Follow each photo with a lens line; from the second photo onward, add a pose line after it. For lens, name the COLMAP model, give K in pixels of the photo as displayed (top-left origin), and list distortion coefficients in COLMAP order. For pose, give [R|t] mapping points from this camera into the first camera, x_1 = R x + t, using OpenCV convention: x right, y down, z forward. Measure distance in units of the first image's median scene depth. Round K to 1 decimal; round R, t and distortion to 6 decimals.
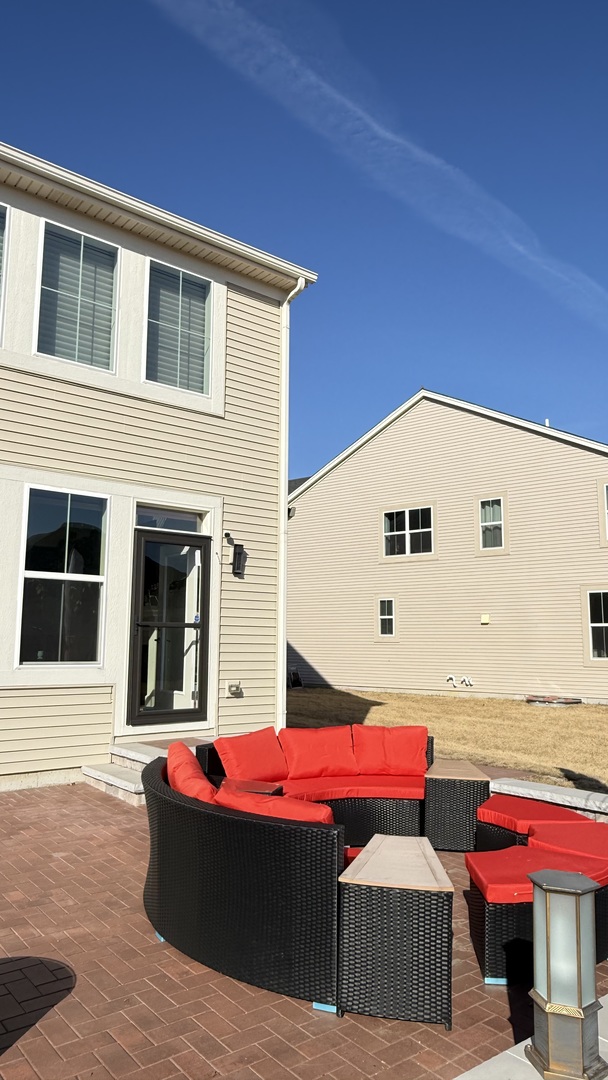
lens RADIAL K [[740.7, 0, 308.5], [0, 740.7, 542.5], [0, 0, 1]] dist [-0.014599, -0.000620]
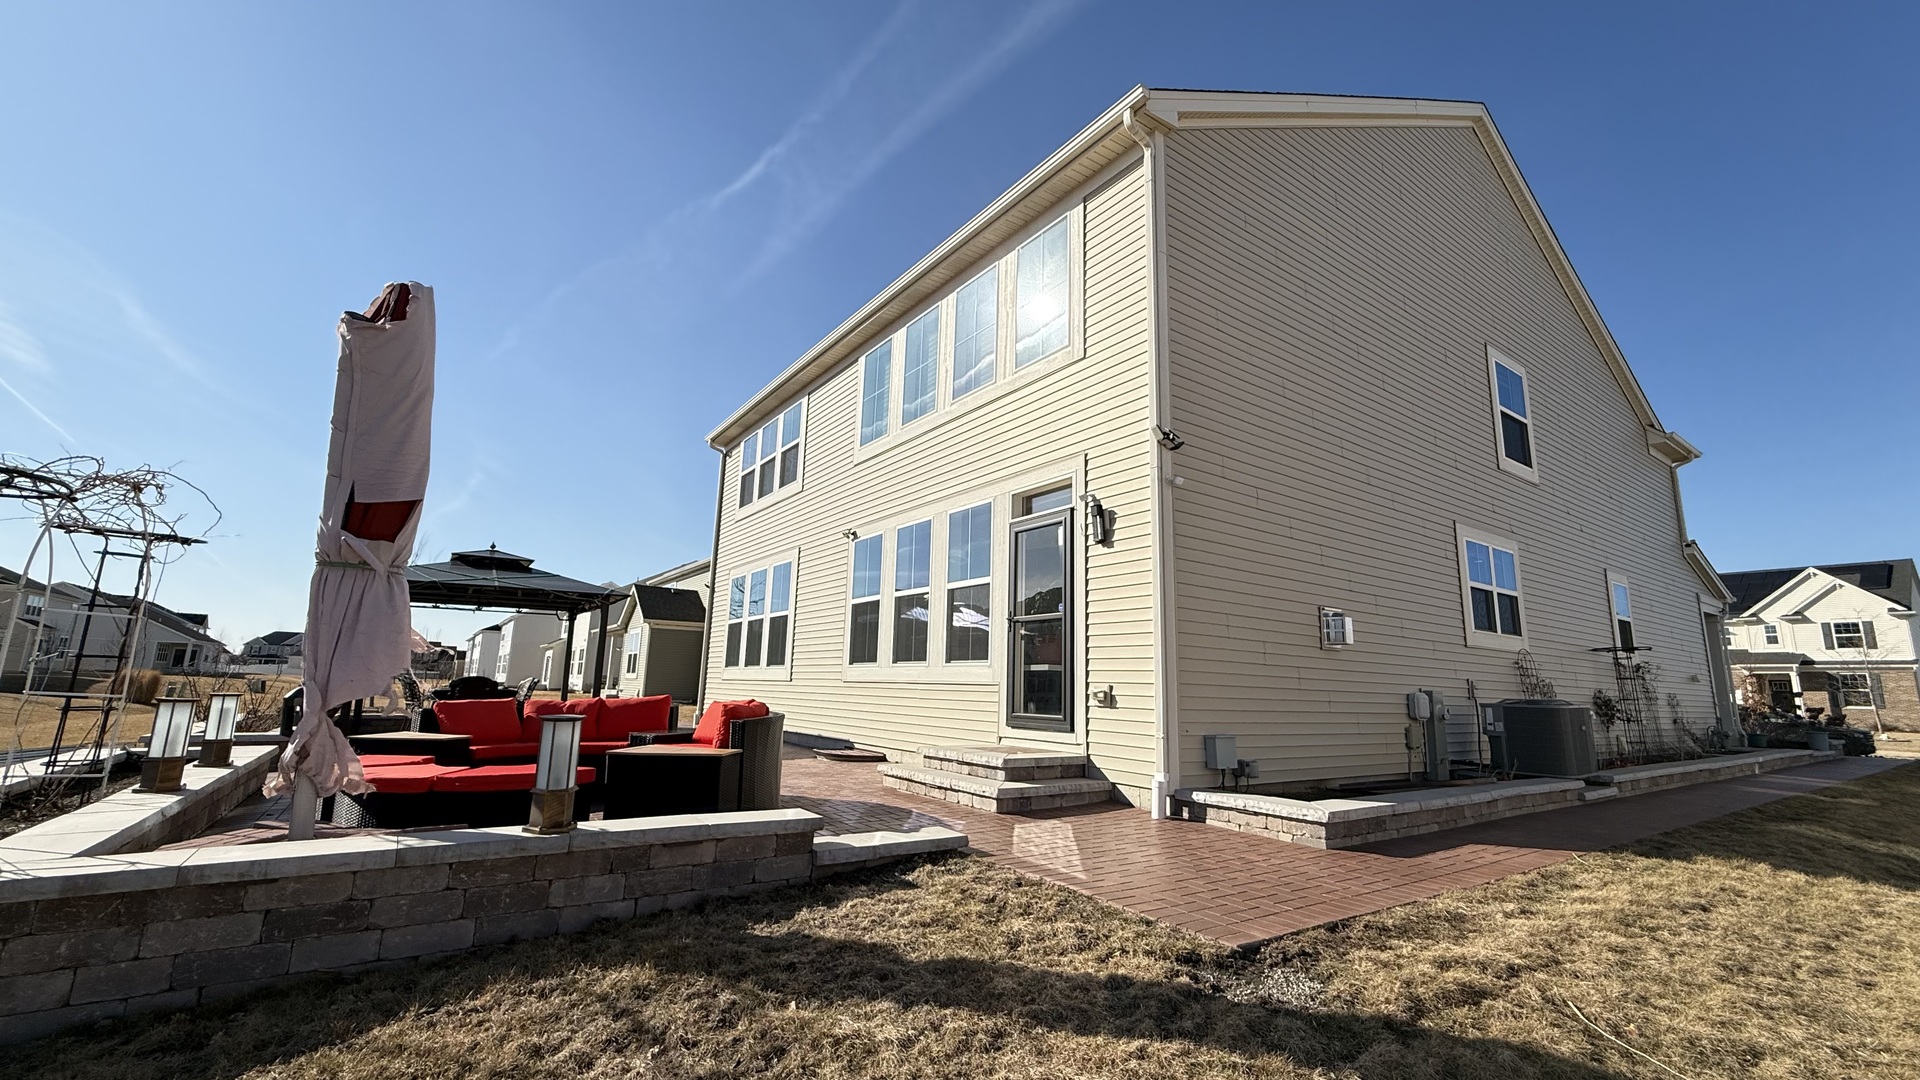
lens RADIAL K [[768.9, 0, 973.0], [0, 768.9, 526.7], [0, 0, 1]] dist [0.002569, 0.000088]
pose [[-0.073166, -0.209379, -0.975093, 0.412023], [0.116966, 0.969165, -0.216882, 0.109198], [0.990437, -0.129921, -0.046420, 0.545958]]
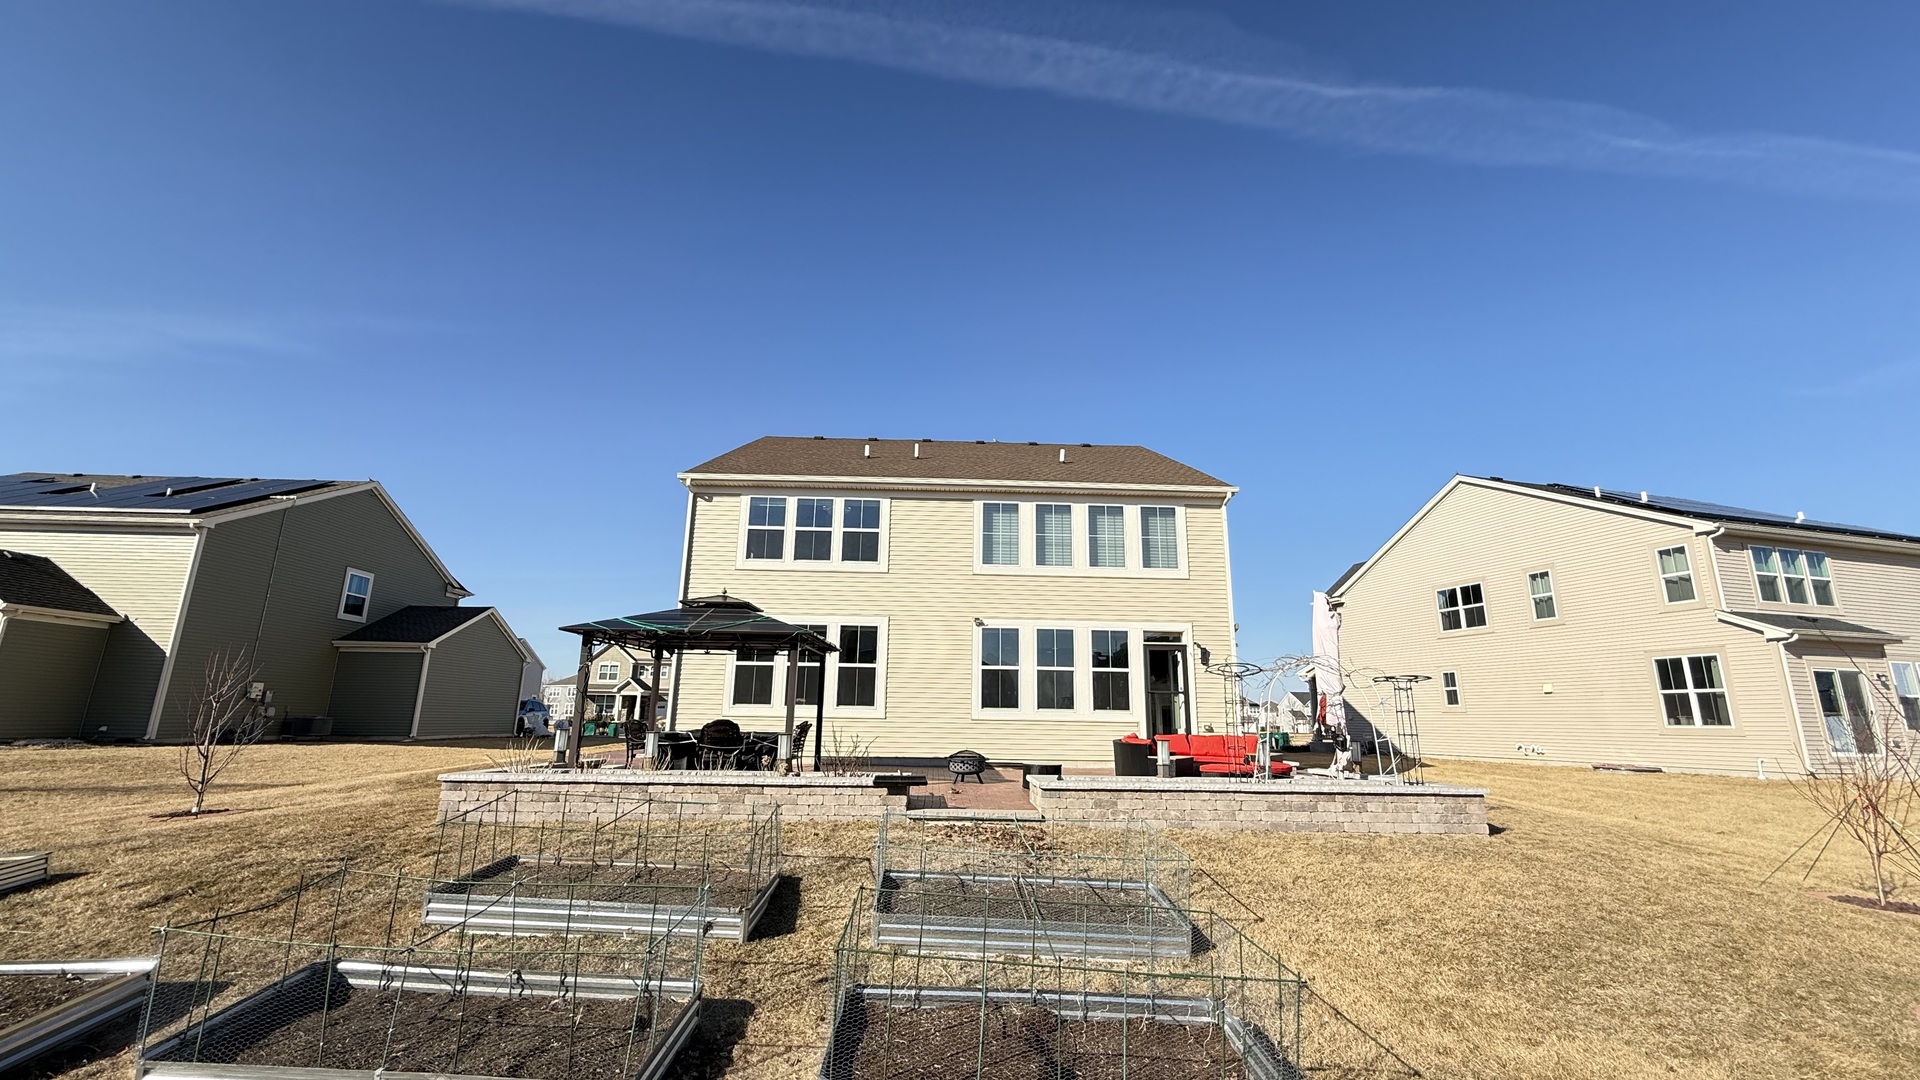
lens RADIAL K [[768.9, 0, 964.4], [0, 768.9, 535.8], [0, 0, 1]] dist [0.002569, 0.000088]
pose [[0.811202, -0.135309, -0.568896, 0.330250], [0.072990, 0.988682, -0.131074, -0.039290], [0.580193, 0.064803, 0.811897, -0.550671]]
